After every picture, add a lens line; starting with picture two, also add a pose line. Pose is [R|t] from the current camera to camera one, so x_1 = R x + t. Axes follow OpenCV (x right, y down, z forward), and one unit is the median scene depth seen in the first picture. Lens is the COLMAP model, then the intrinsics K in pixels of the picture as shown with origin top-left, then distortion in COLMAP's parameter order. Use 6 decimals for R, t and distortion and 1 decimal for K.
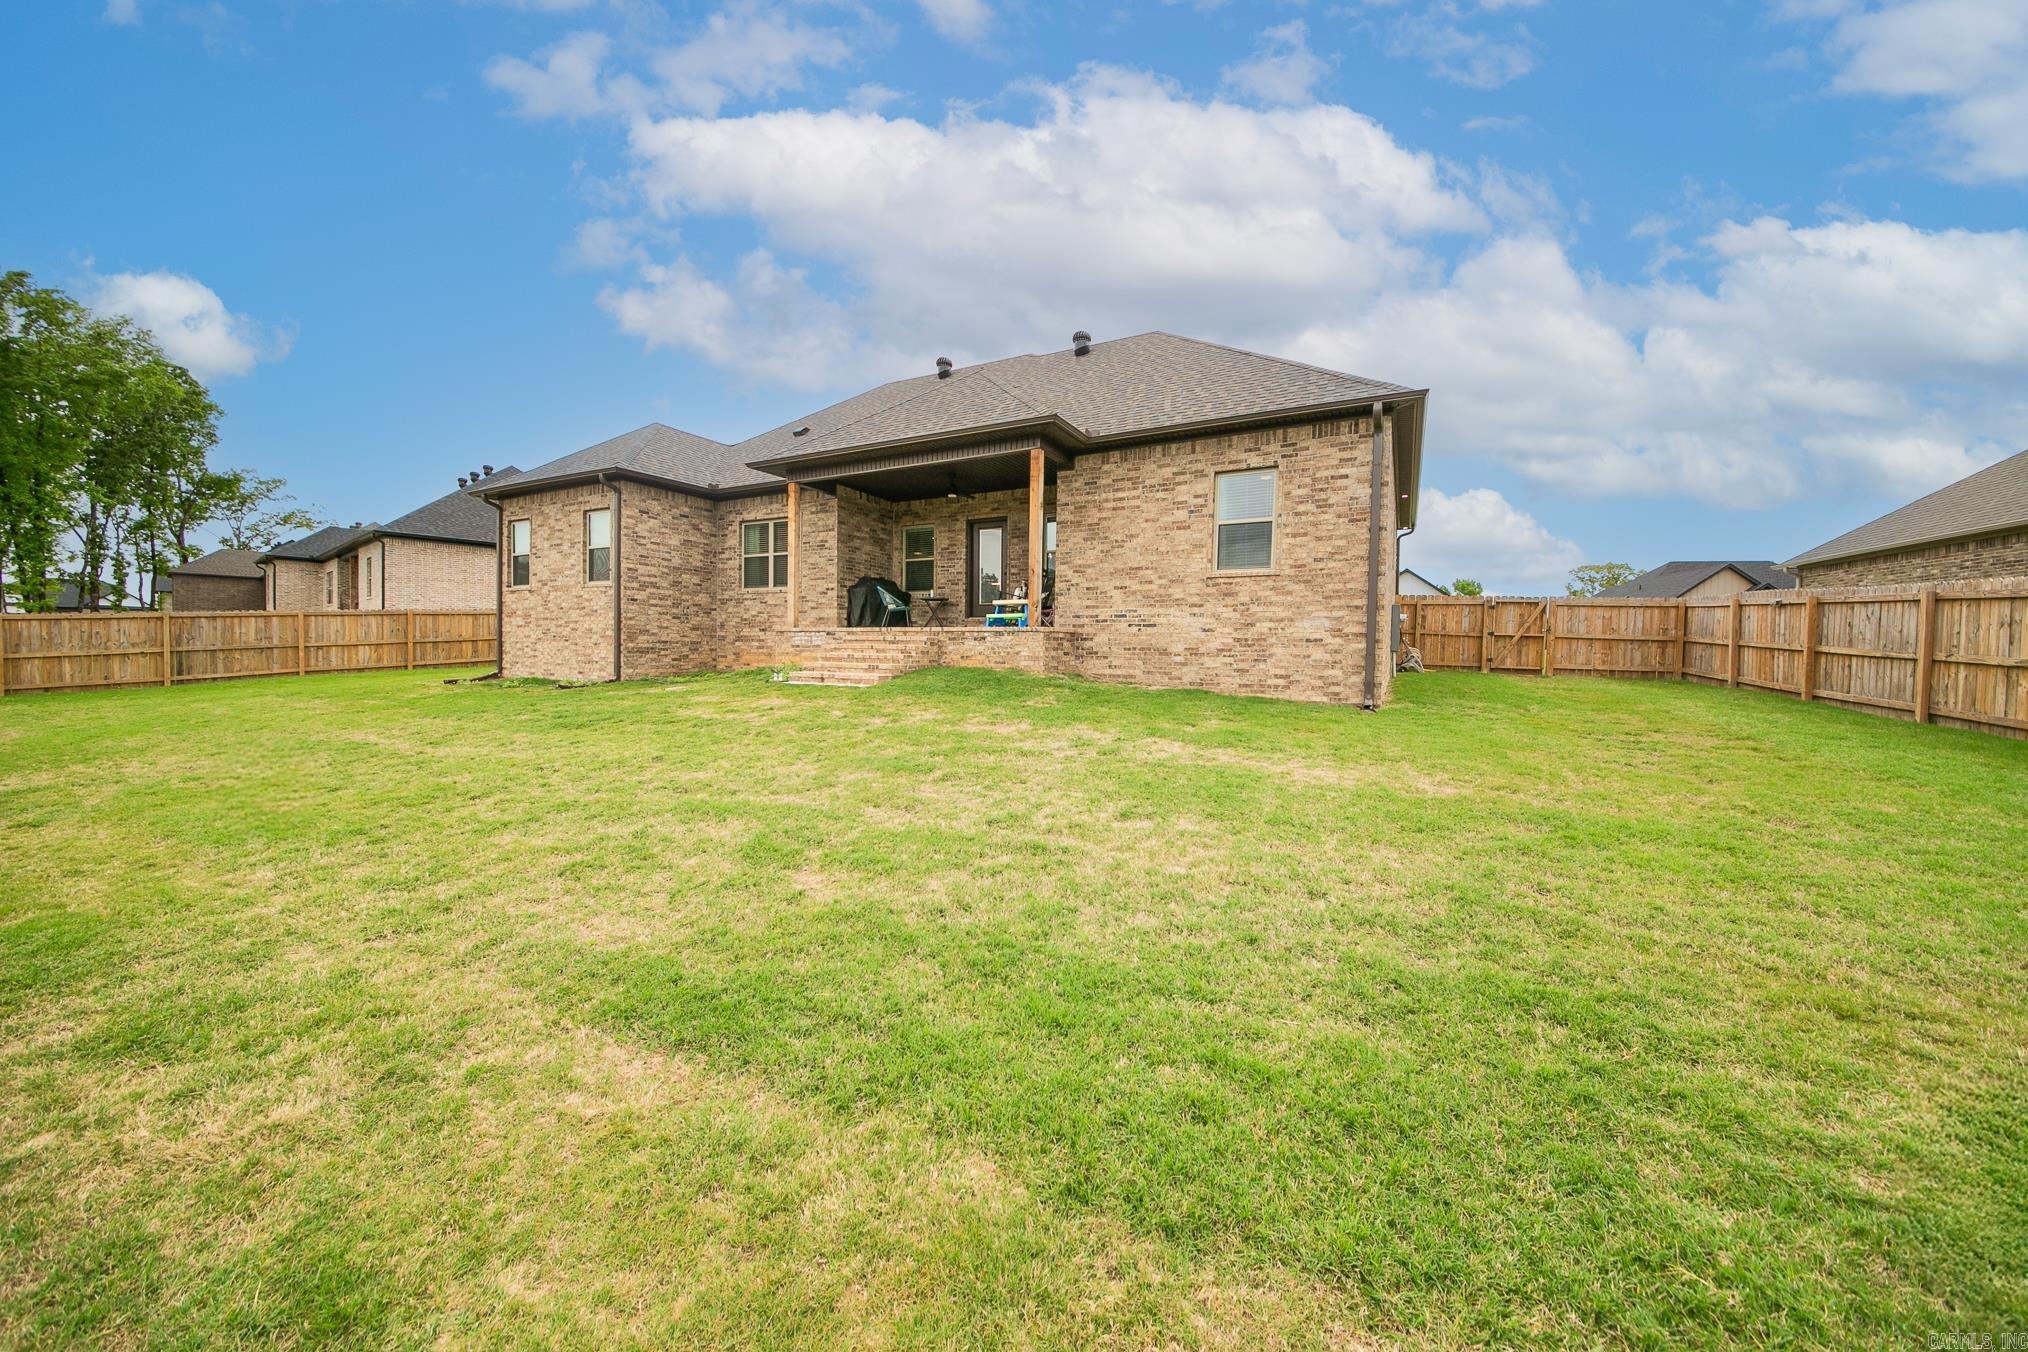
lens RADIAL K [[747.1, 0, 1002.3], [0, 747.1, 670.3], [0, 0, 1]] dist [-0.000253, -0.000023]
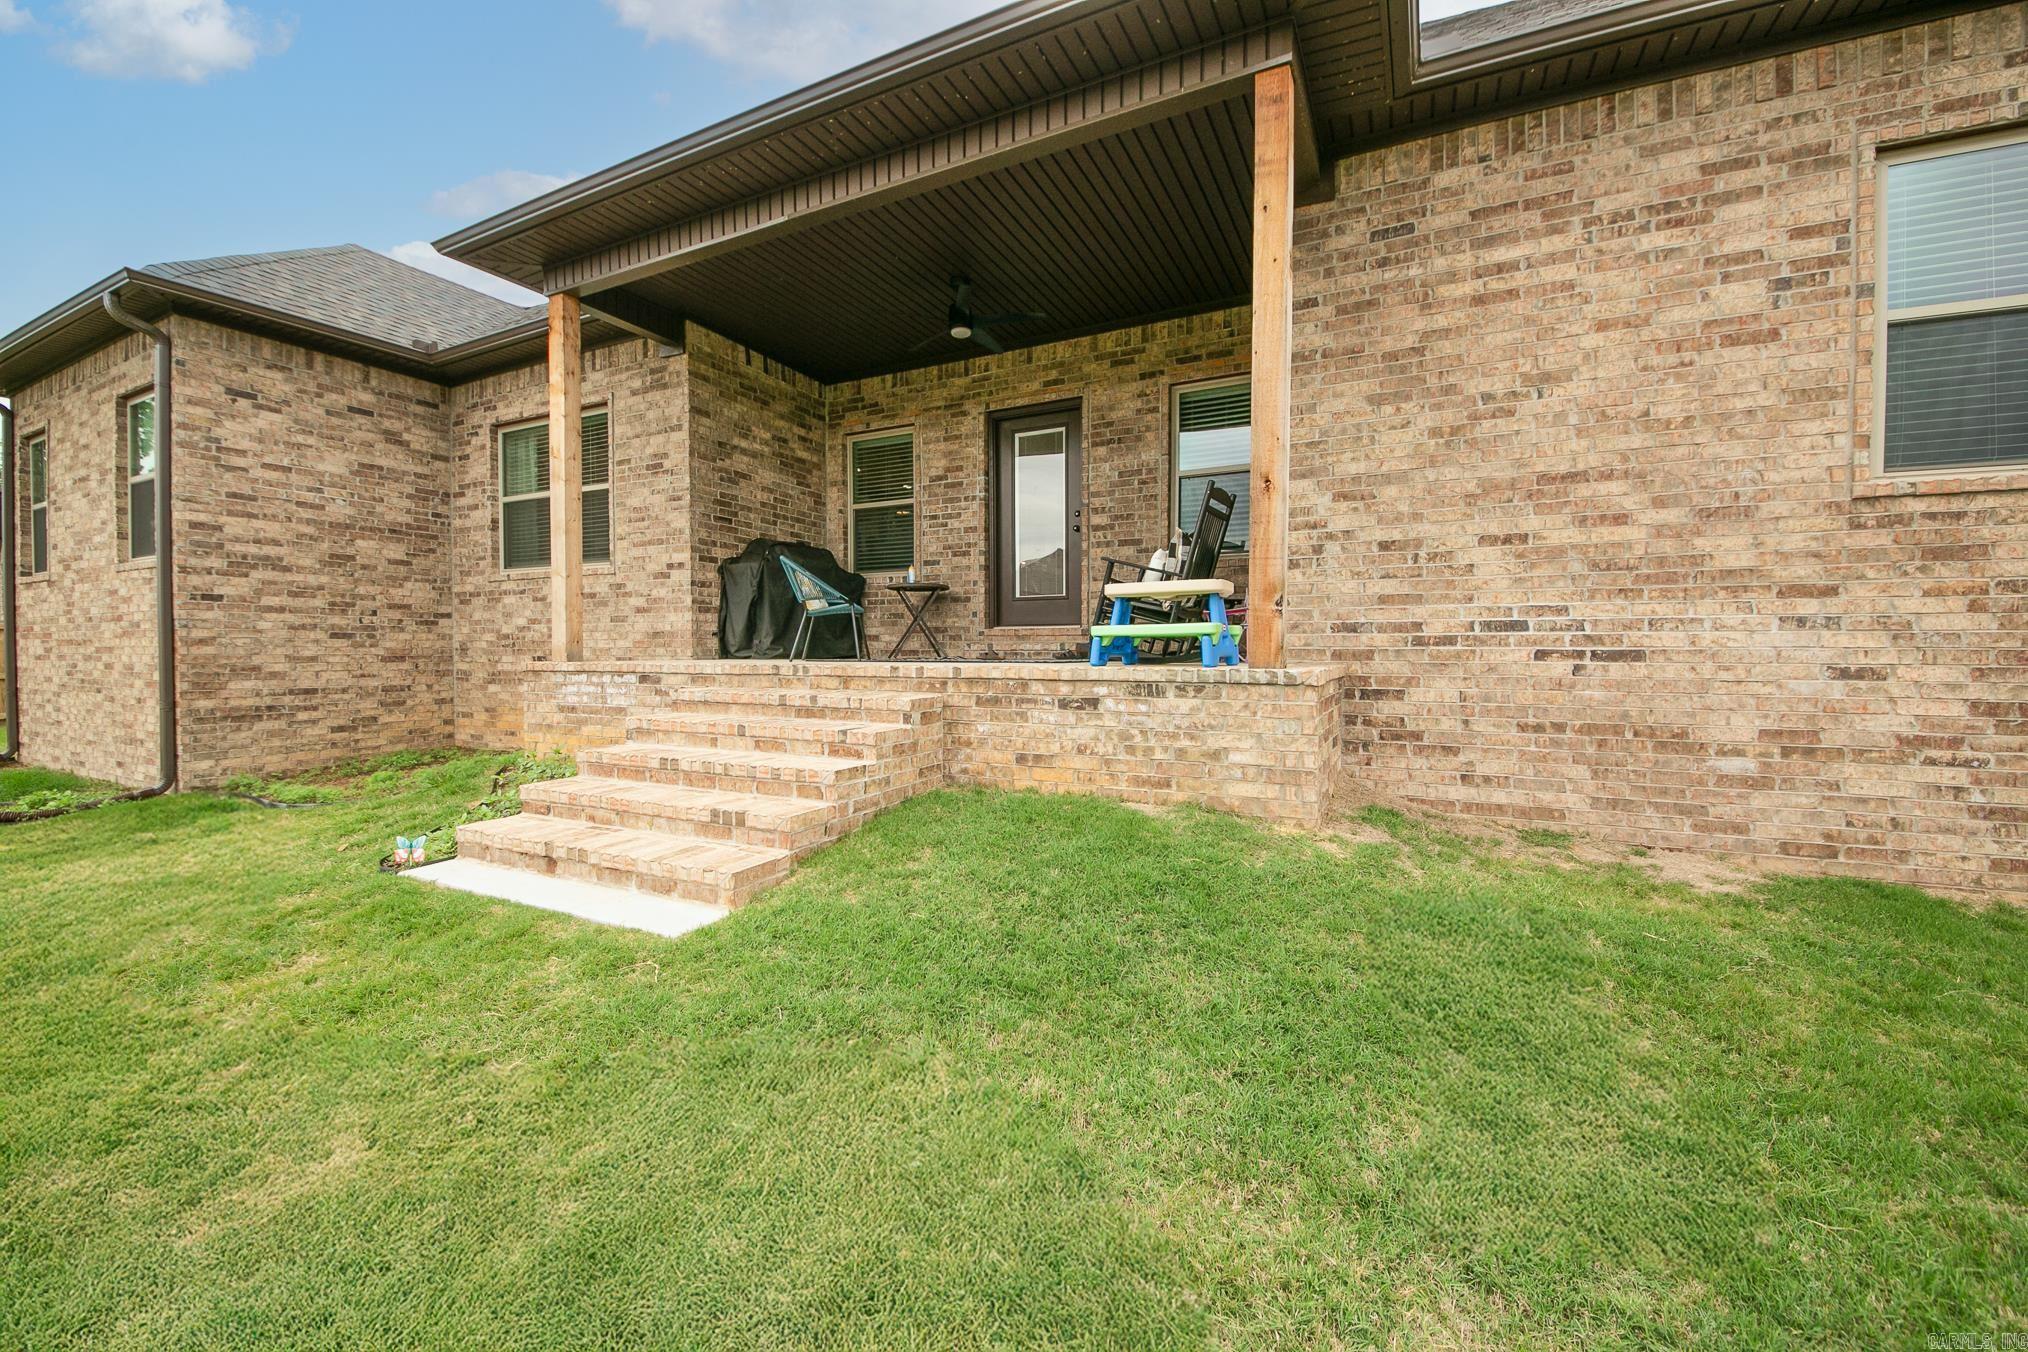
lens RADIAL K [[814.1, 0, 1010.6], [0, 814.1, 672.0], [0, 0, 1]] dist [-0.016170, -0.001036]
pose [[0.998868, -0.015889, 0.044831, -0.059757], [0.015839, 0.999873, 0.001452, -0.045557], [-0.044848, -0.000740, 0.998994, 0.527764]]
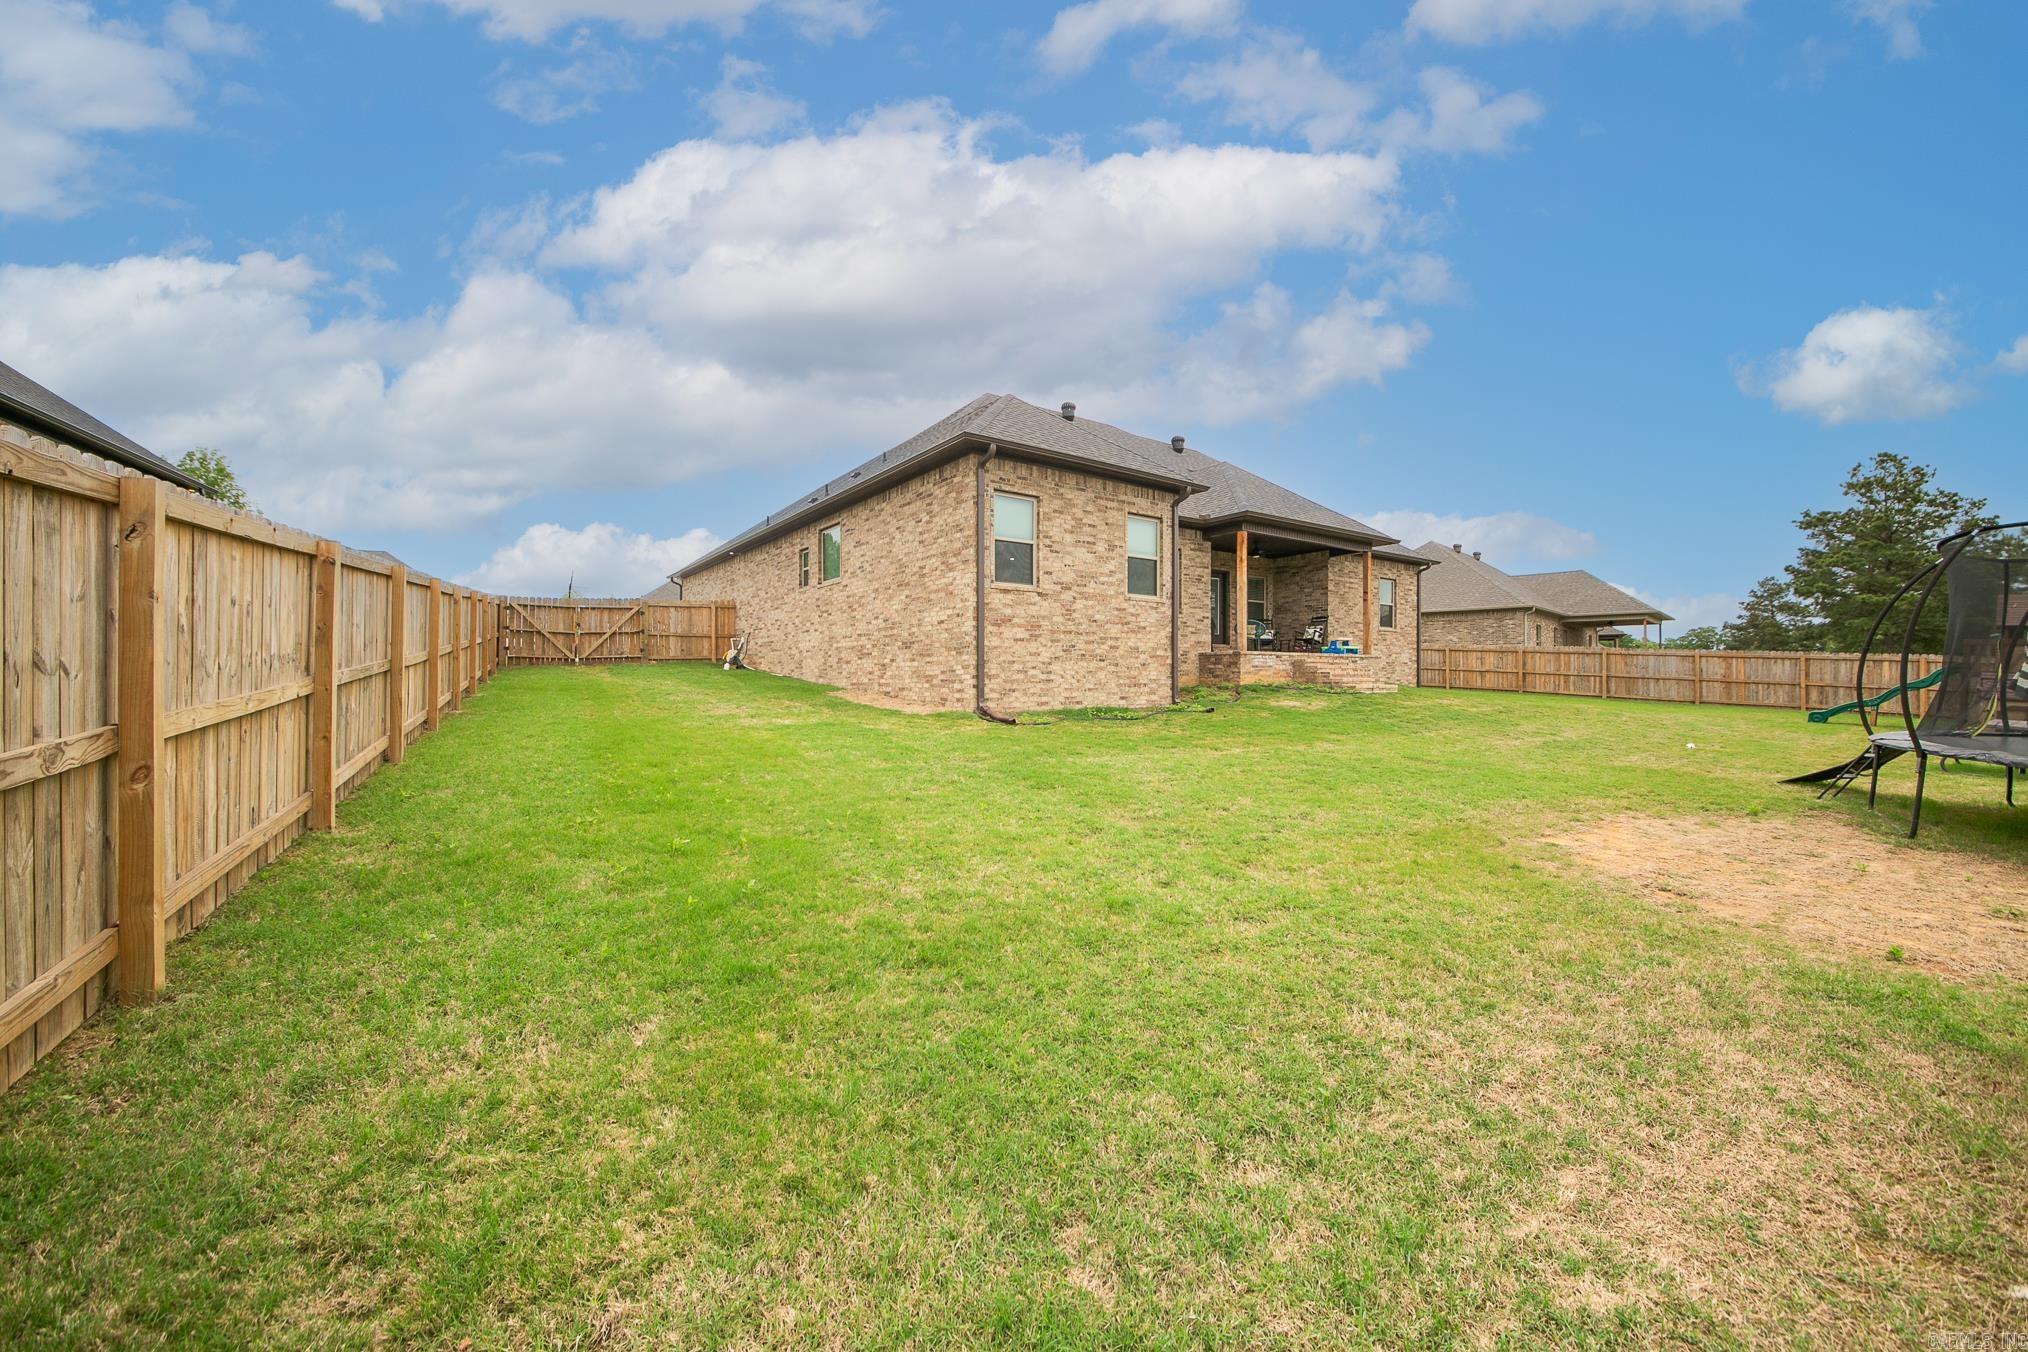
lens RADIAL K [[814.1, 0, 1004.3], [0, 814.1, 670.6], [0, 0, 1]] dist [-0.016170, -0.001036]
pose [[0.409433, -0.007641, 0.912308, -1.543612], [0.027750, 0.999607, -0.004081, -0.029313], [-0.911918, 0.026988, 0.409484, 0.773818]]
